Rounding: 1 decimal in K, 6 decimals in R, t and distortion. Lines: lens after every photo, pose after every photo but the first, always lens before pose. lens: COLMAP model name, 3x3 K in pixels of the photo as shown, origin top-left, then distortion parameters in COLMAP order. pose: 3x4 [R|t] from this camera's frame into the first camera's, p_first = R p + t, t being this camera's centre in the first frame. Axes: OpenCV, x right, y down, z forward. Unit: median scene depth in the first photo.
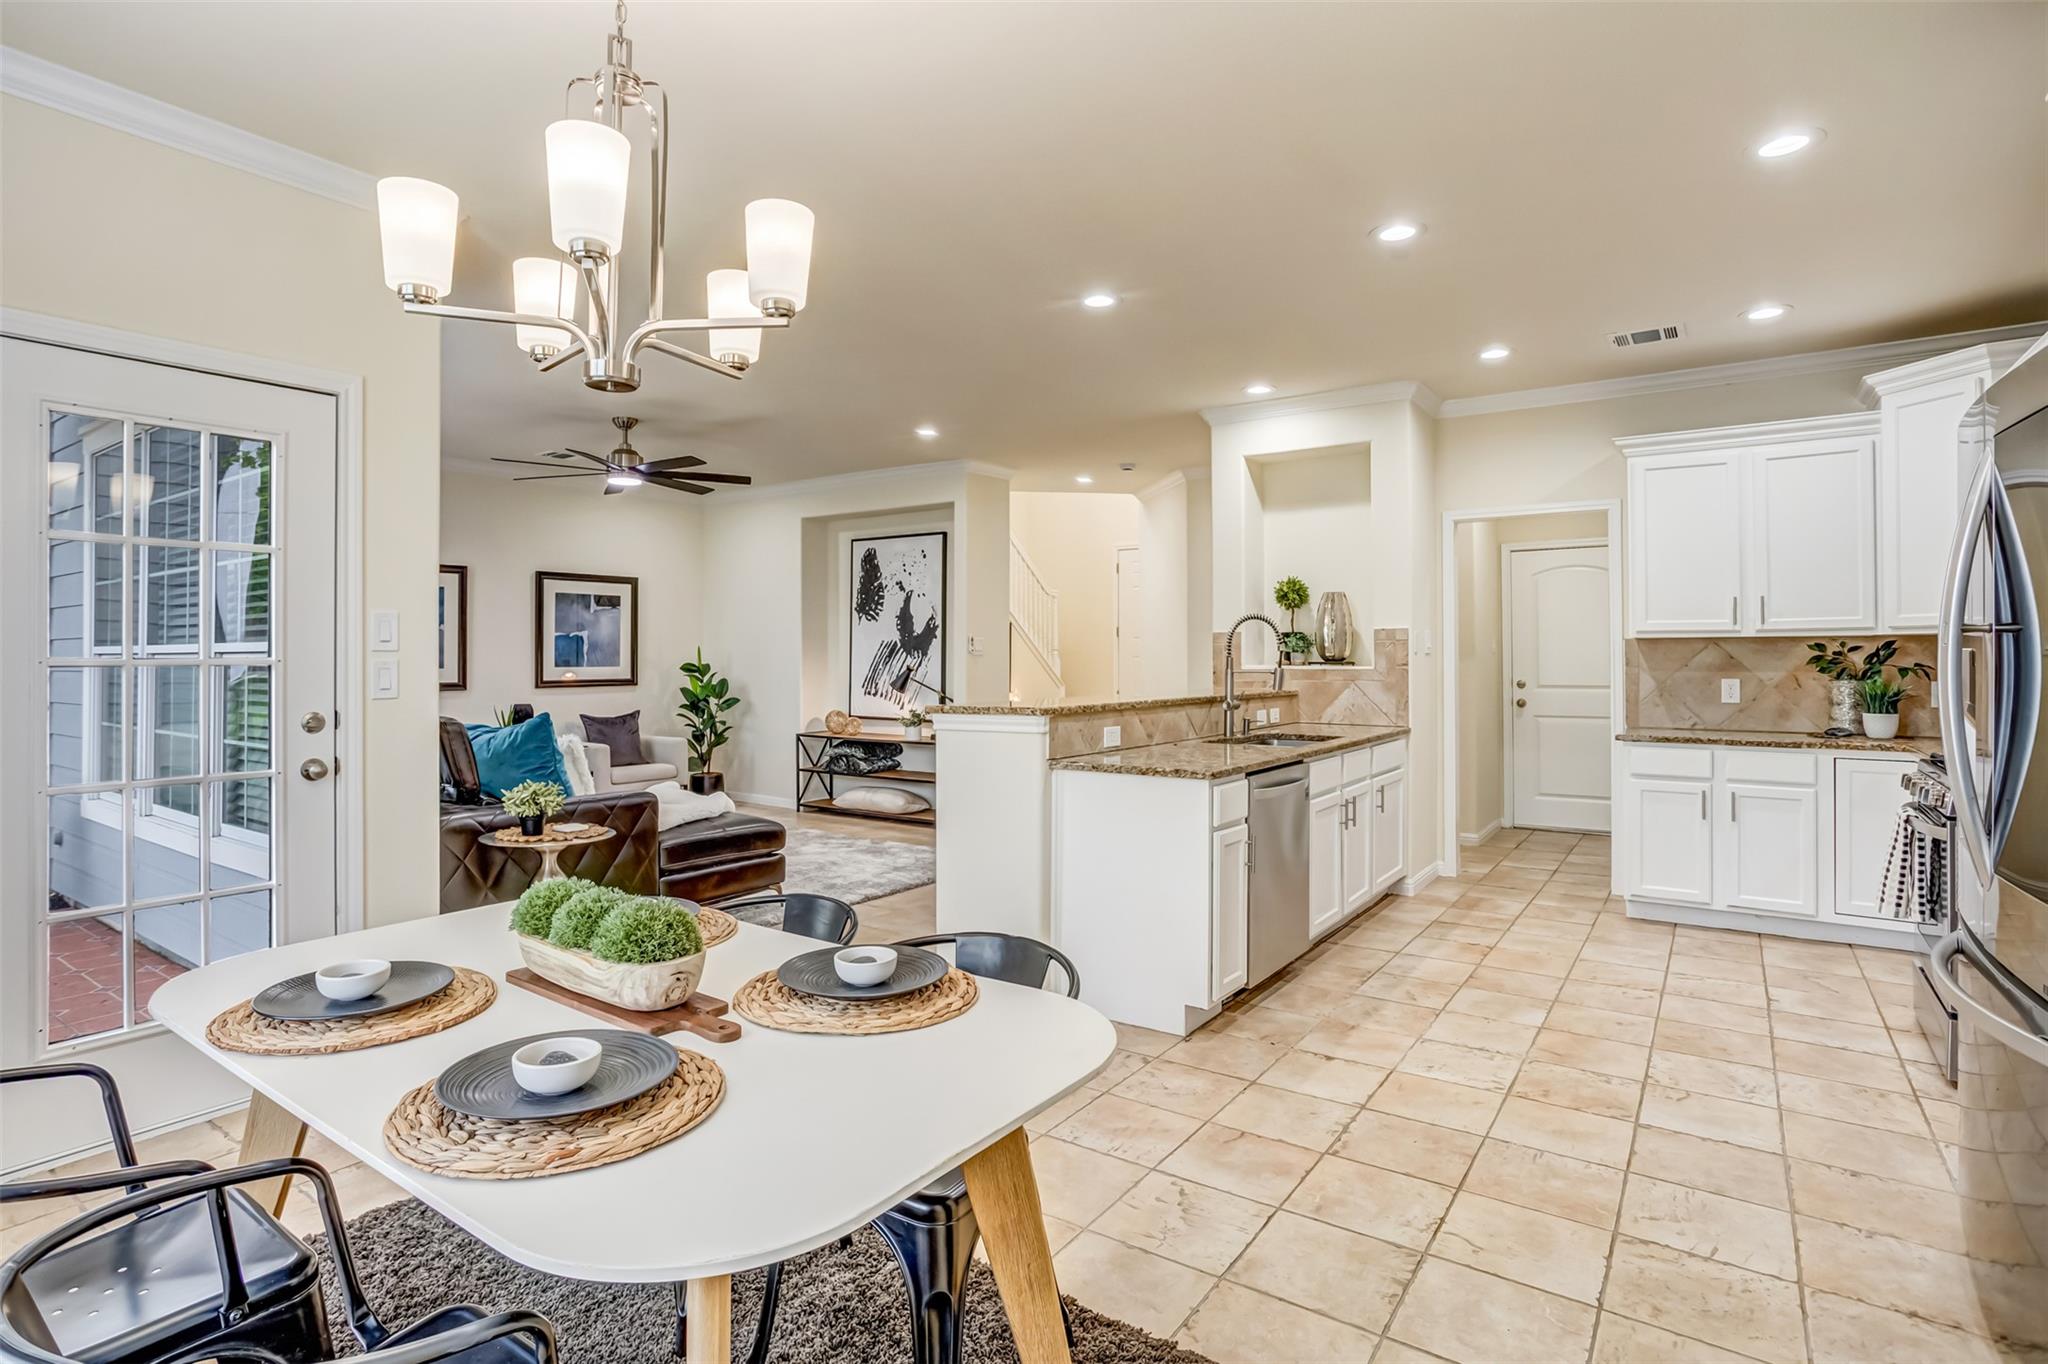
lens RADIAL K [[1018.3, 0, 1003.2], [0, 1018.3, 647.1], [0, 0, 1]] dist [-0.057297, 0.029793]
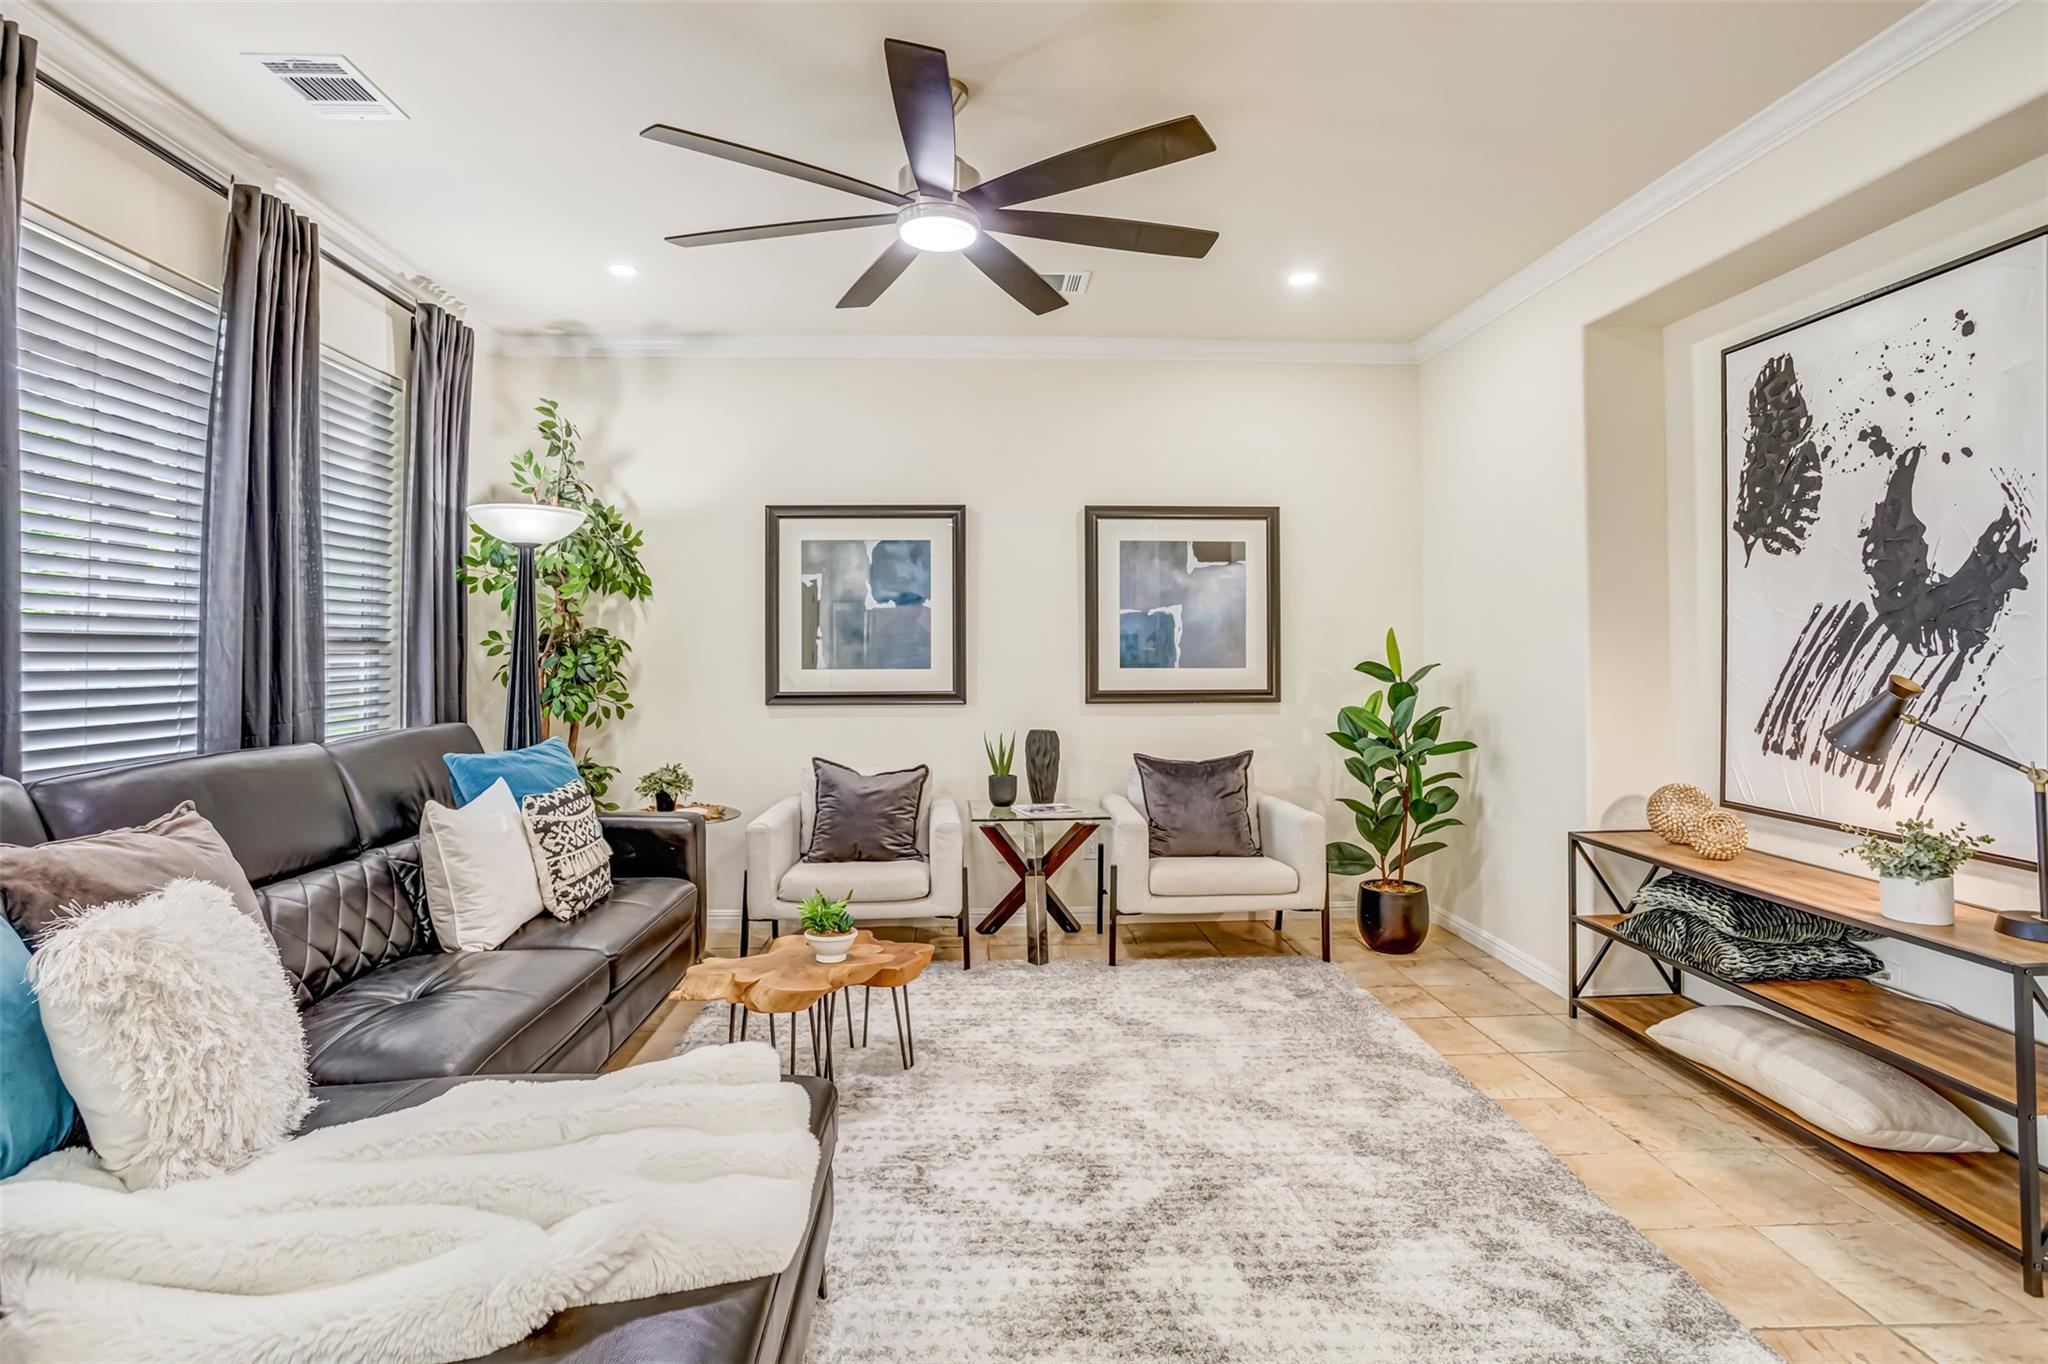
lens RADIAL K [[1018.3, 0, 1008.8], [0, 1018.3, 640.9], [0, 0, 1]] dist [-0.057297, 0.029793]
pose [[0.619140, -0.007417, -0.785245, -0.022145], [0.005906, 0.999971, -0.004788, 0.006616], [0.785258, -0.001674, 0.619166, 0.593960]]
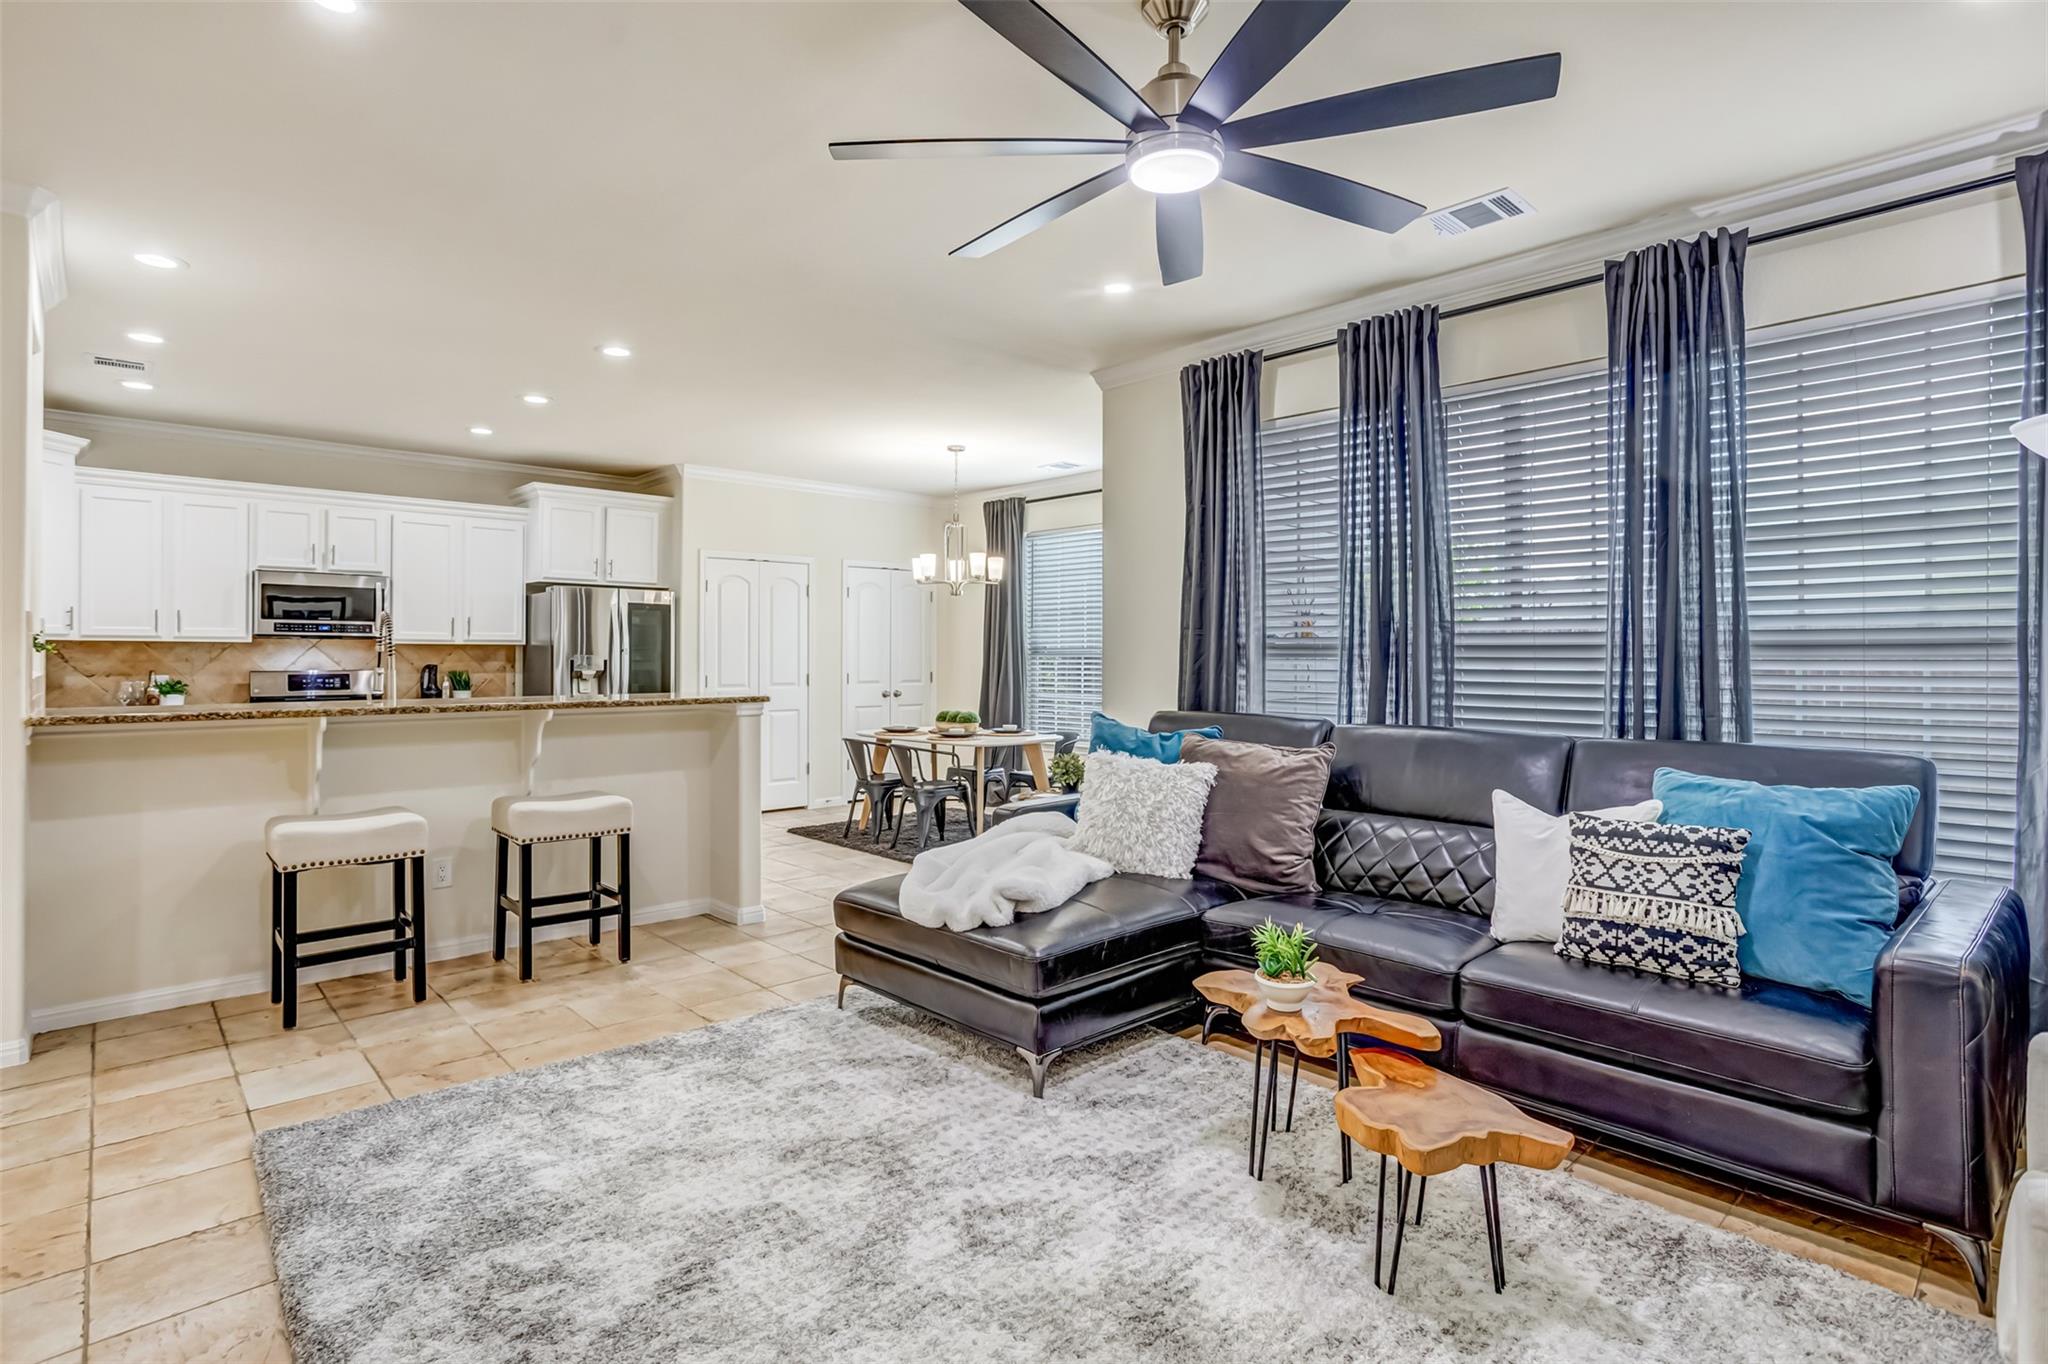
lens RADIAL K [[1018.3, 0, 995.7], [0, 1018.3, 651.0], [0, 0, 1]] dist [-0.057297, 0.029793]
pose [[-0.976651, 0.003040, 0.214813, -0.304179], [-0.000213, 0.999886, -0.015121, 0.010900], [-0.214834, -0.014814, -0.976538, 1.063372]]
